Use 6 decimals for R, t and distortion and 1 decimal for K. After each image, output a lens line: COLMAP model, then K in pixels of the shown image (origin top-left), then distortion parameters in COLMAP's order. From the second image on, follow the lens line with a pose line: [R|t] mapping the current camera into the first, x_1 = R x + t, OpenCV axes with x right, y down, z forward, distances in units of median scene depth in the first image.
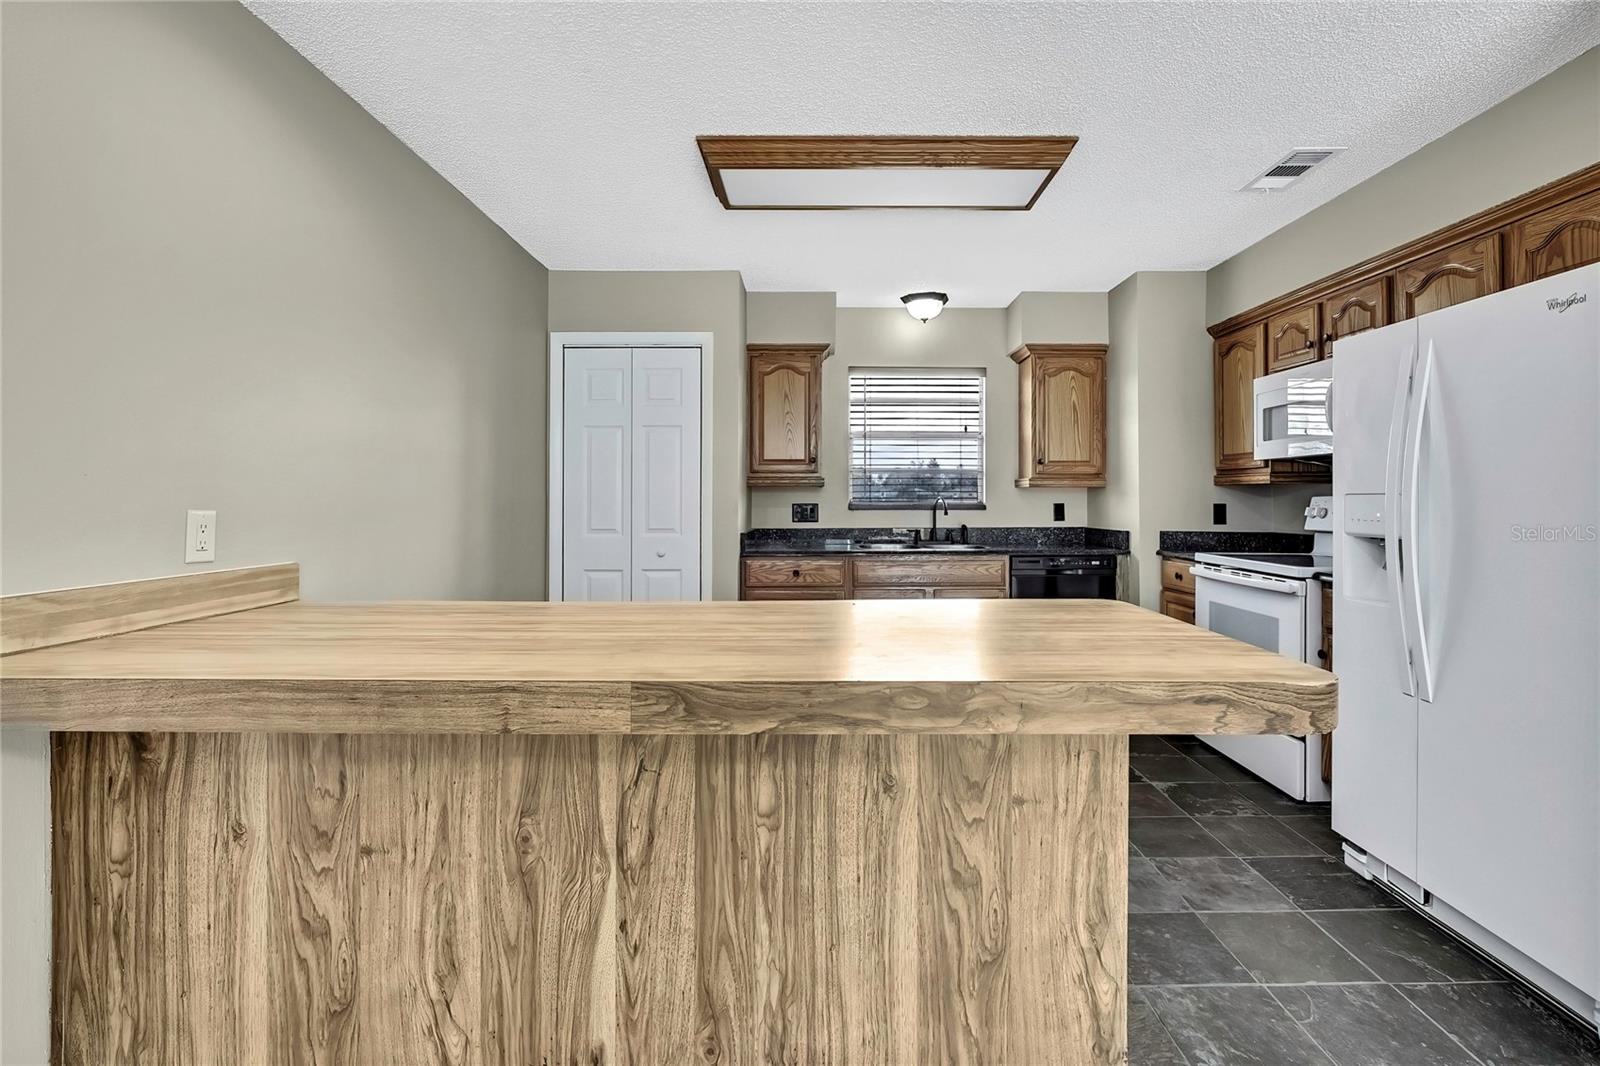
lens RADIAL K [[724.4, 0, 807.0], [0, 724.4, 496.6], [0, 0, 1]] dist [-0.013547, 0.000673]
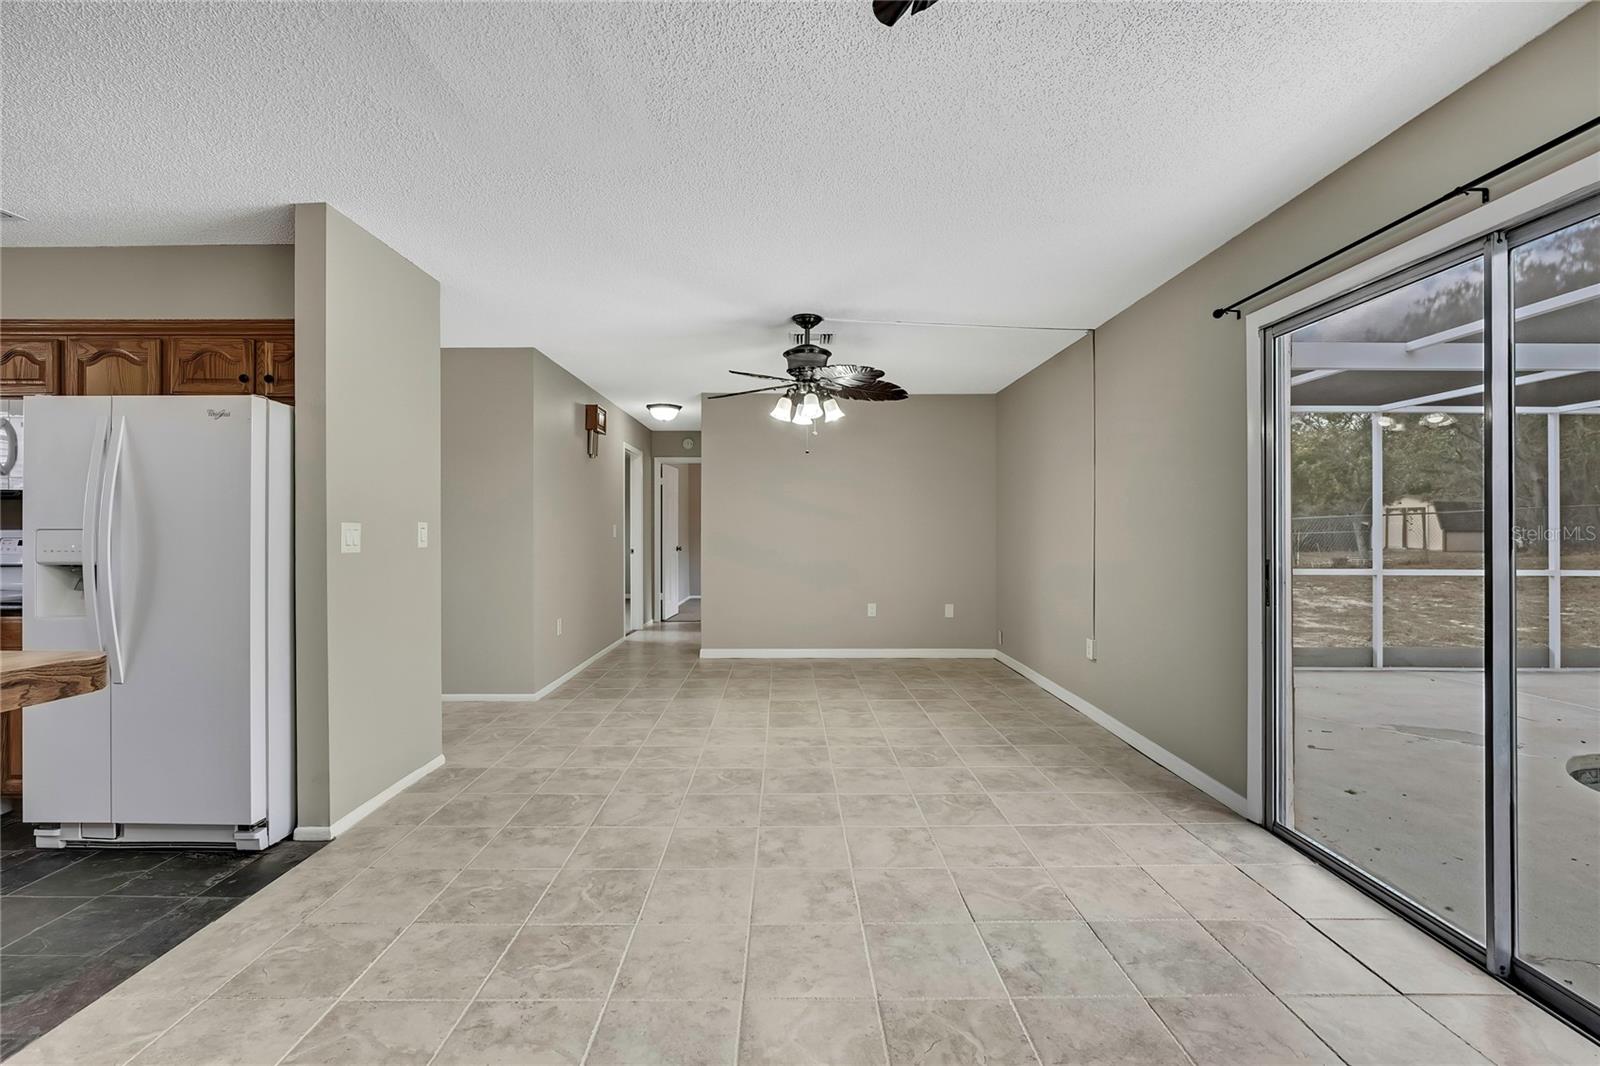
lens RADIAL K [[687.5, 0, 802.8], [0, 687.5, 527.2], [0, 0, 1]] dist [-0.009572, -0.000415]
pose [[-0.011868, 0.004631, 0.999919, -0.205970], [-0.001953, 0.999987, -0.004655, -0.001862], [-0.999928, -0.002008, -0.011859, -0.129210]]
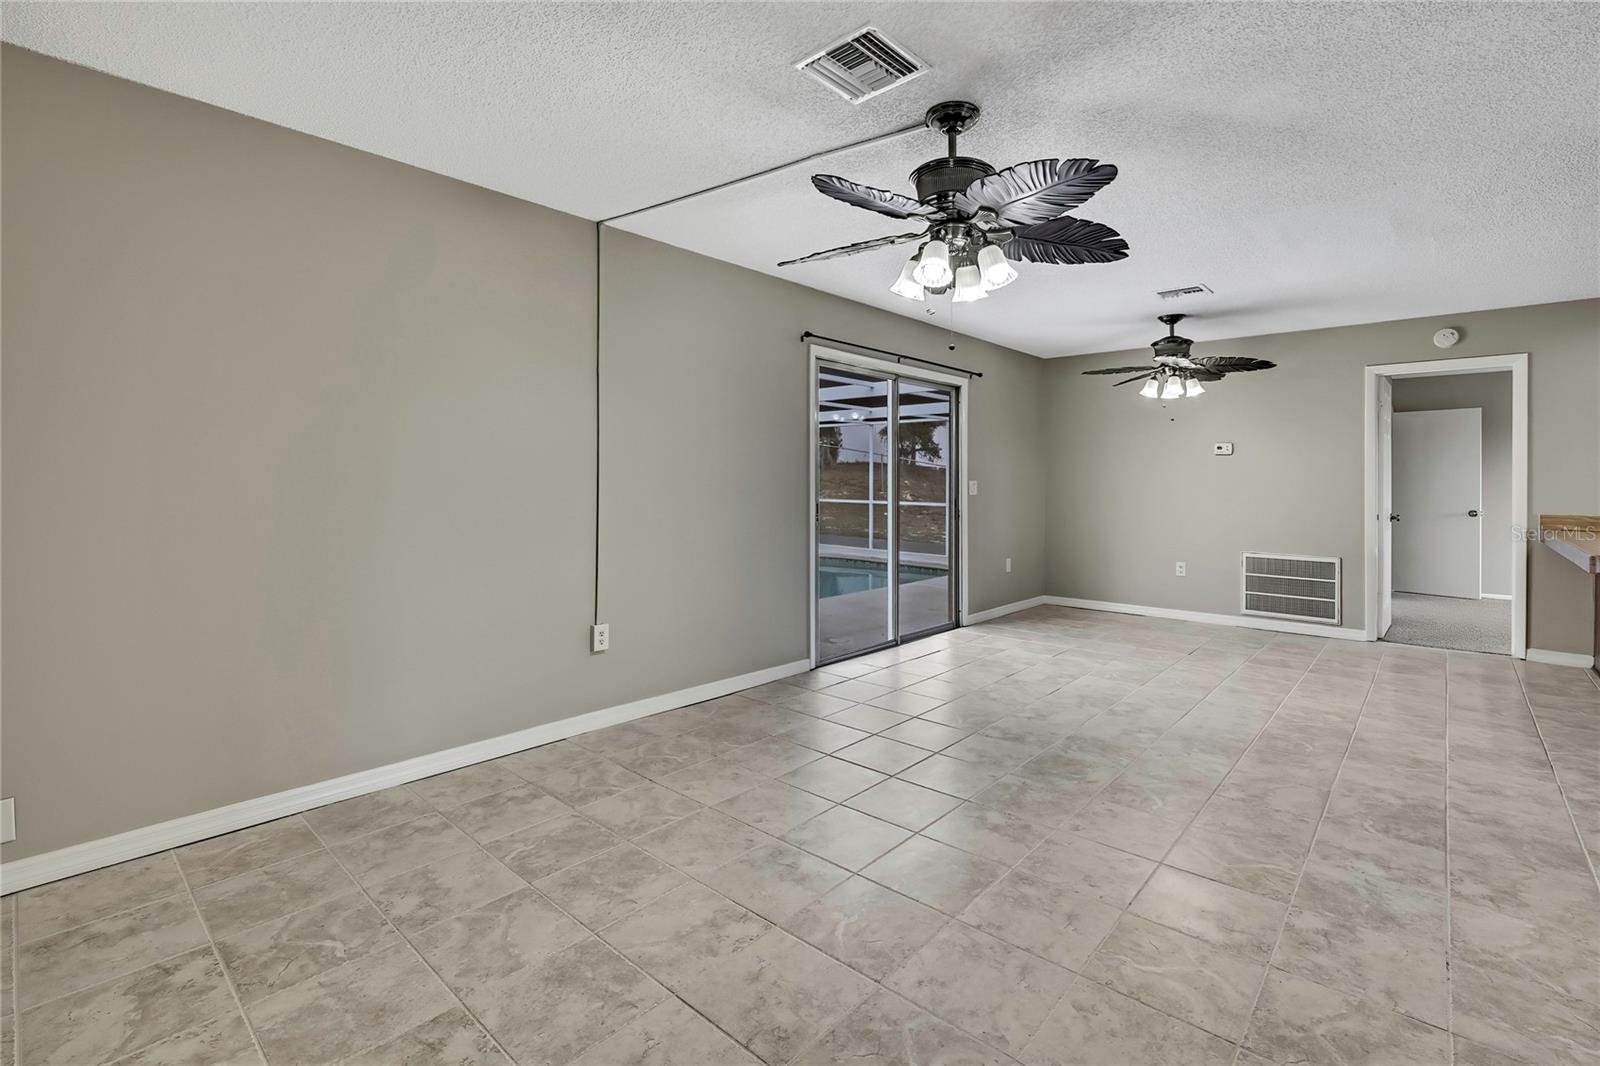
lens RADIAL K [[712.8, 0, 815.3], [0, 712.8, 477.1], [0, 0, 1]] dist [-0.002780, -0.000420]
pose [[-0.672595, -0.010112, -0.739941, 1.365348], [-0.006100, 0.999948, -0.008121, -0.002542], [0.739985, -0.000948, -0.672622, 0.175433]]
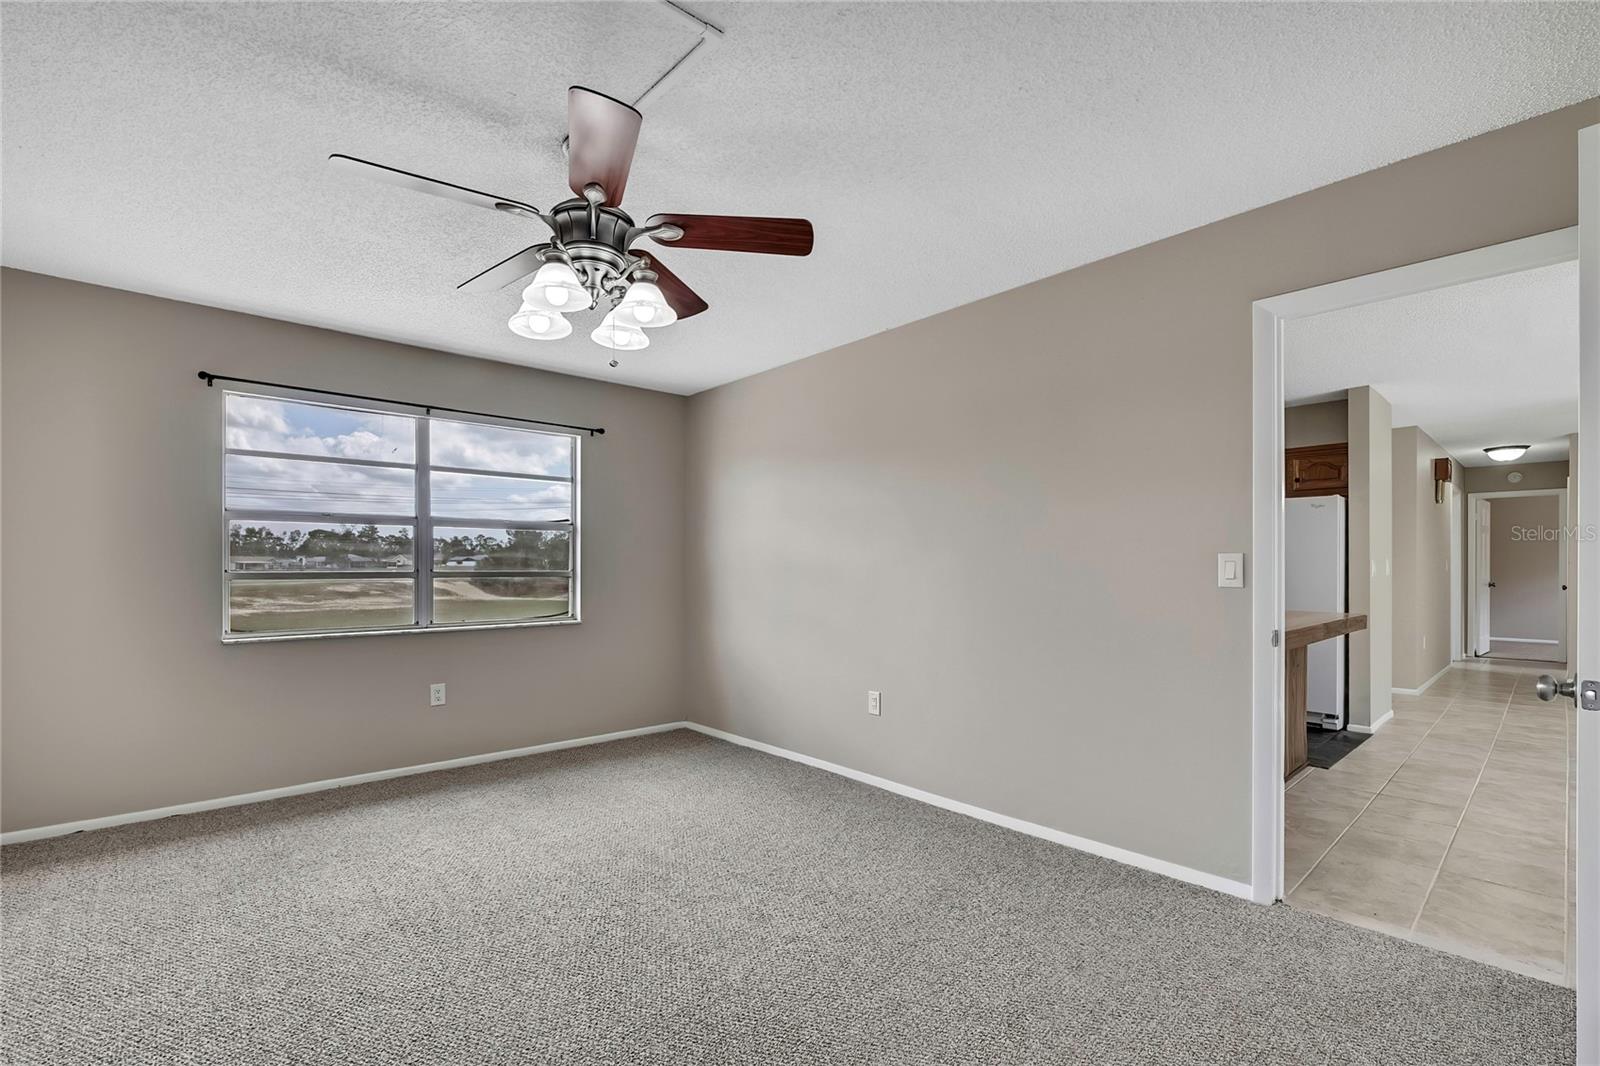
lens RADIAL K [[718.0, 0, 804.0], [0, 718.0, 551.5], [0, 0, 1]] dist [-0.010760, 0.000278]
pose [[0.740696, 0.014635, 0.671680, -1.129280], [-0.006703, 0.999874, -0.014394, 0.001297], [-0.671806, 0.006159, 0.740701, 0.059750]]
